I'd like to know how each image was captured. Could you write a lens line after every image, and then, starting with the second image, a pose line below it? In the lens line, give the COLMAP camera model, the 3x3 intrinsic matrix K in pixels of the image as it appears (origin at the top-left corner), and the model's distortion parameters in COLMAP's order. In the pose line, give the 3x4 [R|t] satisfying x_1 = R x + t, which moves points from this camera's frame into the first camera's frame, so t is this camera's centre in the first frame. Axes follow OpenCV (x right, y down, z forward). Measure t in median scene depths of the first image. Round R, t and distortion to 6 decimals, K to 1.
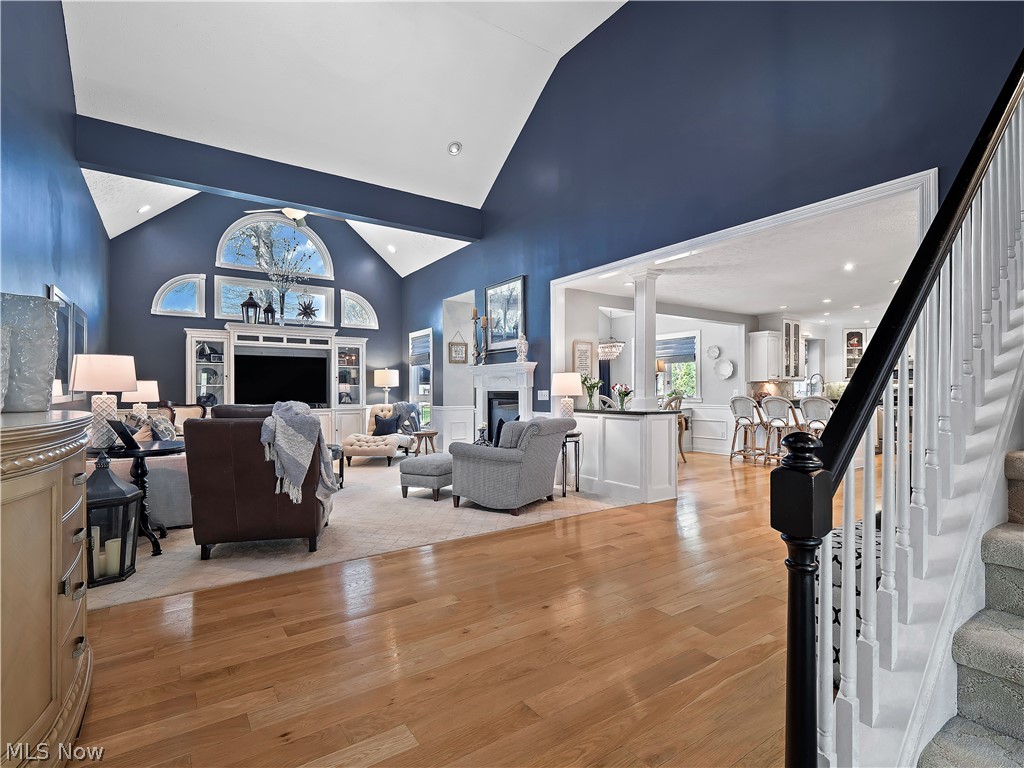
lens RADIAL K [[501.2, 0, 507.8], [0, 501.2, 382.3], [0, 0, 1]] dist [0.007172, -0.007775]
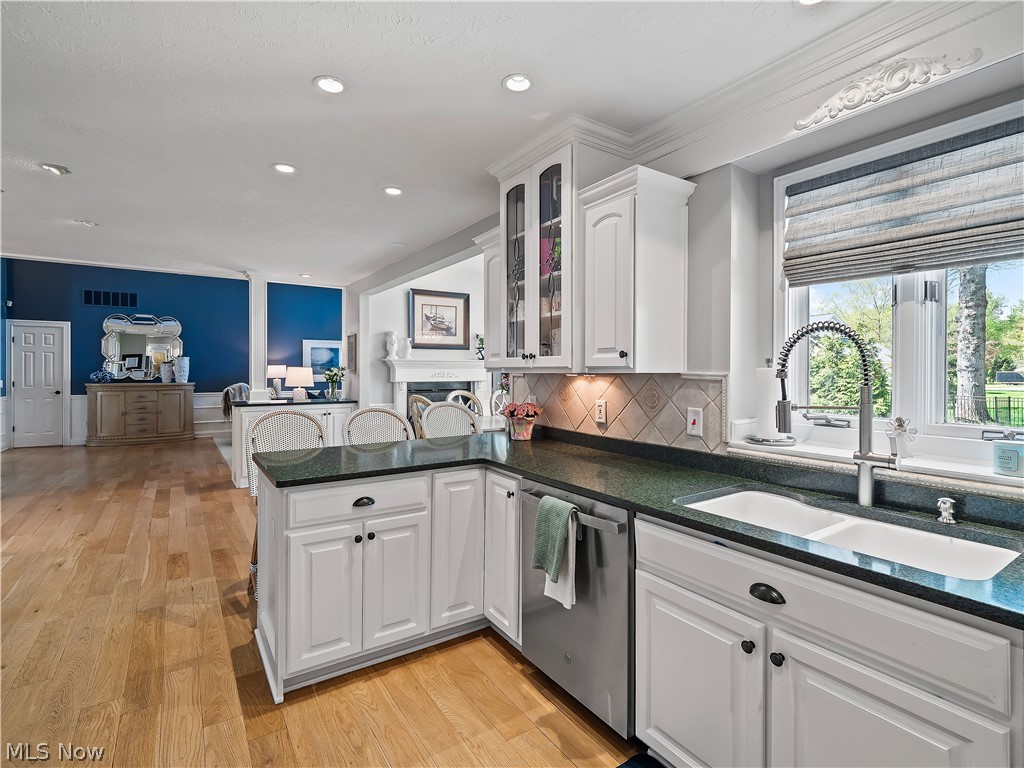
lens RADIAL K [[501.2, 0, 518.6], [0, 501.2, 372.1], [0, 0, 1]] dist [0.007172, -0.007775]
pose [[-0.000773, 0.006531, -0.999978, 0.913790], [0.018145, 0.999814, 0.006516, -0.005187], [0.999835, -0.018139, -0.000892, 1.050134]]
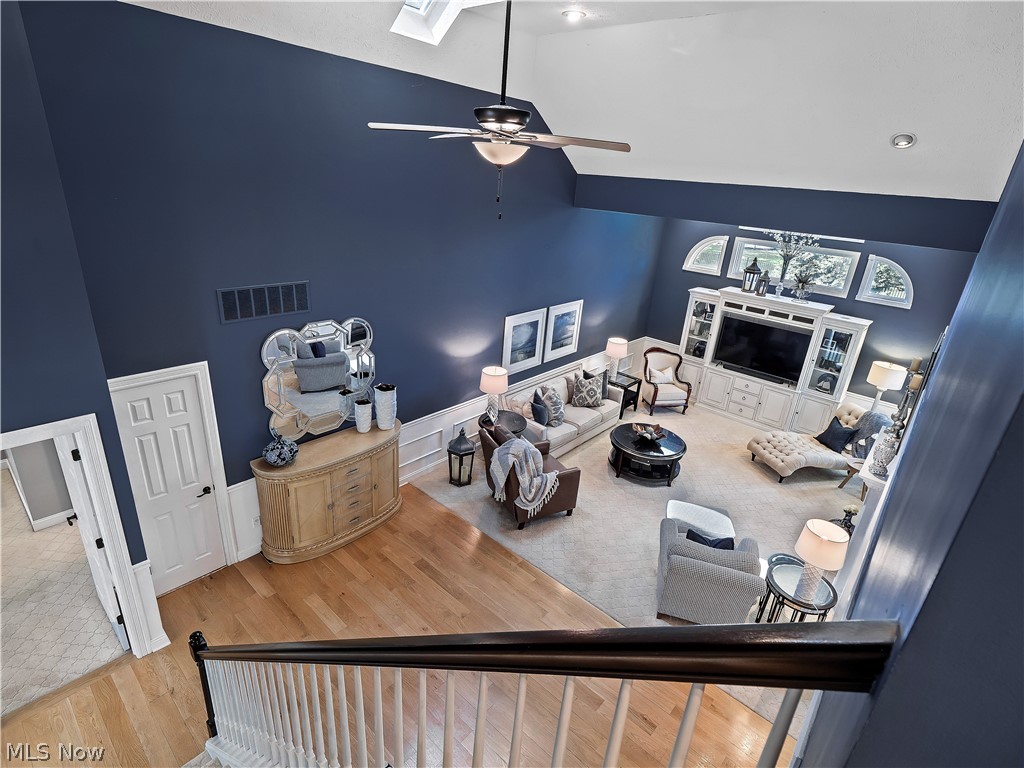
lens RADIAL K [[501.2, 0, 511.2], [0, 501.2, 375.6], [0, 0, 1]] dist [0.007172, -0.007775]
pose [[0.236557, 0.373840, -0.896819, 0.388646], [-0.050595, 0.926504, 0.372869, -0.322582], [0.970299, -0.042831, 0.238085, 0.269699]]
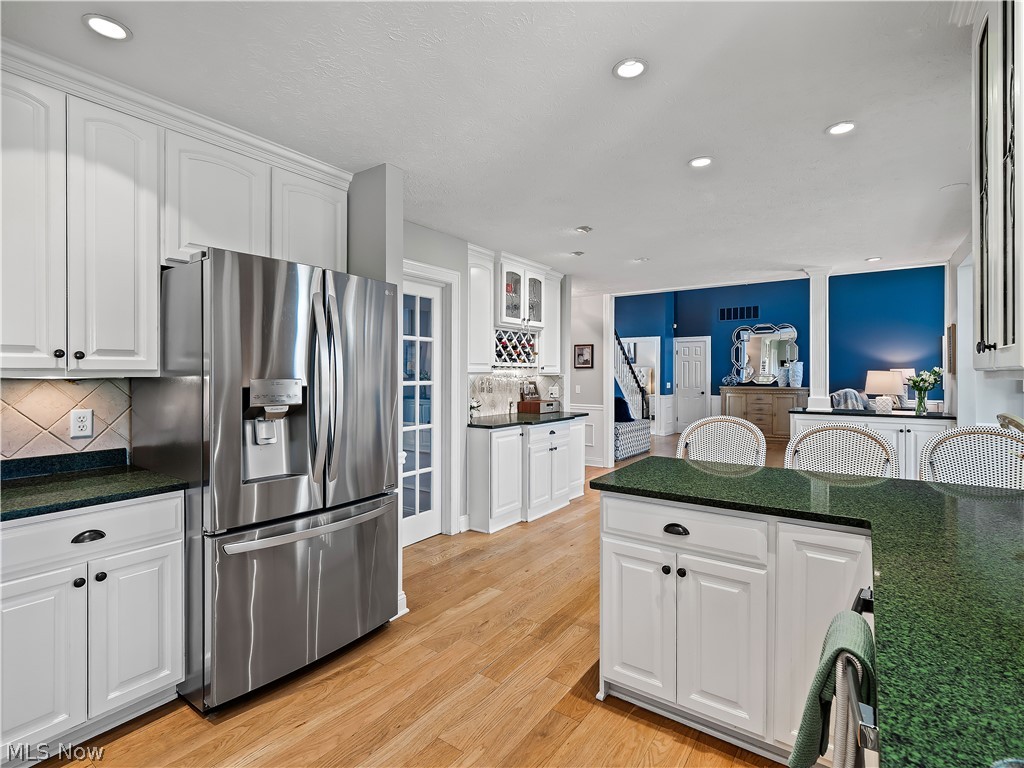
lens RADIAL K [[501.2, 0, 509.7], [0, 501.2, 378.0], [0, 0, 1]] dist [0.007172, -0.007775]
pose [[-0.937695, 0.006020, -0.347406, 0.800440], [0.010615, 0.999880, -0.011324, -0.002823], [0.347296, -0.014306, -0.937646, 1.150925]]
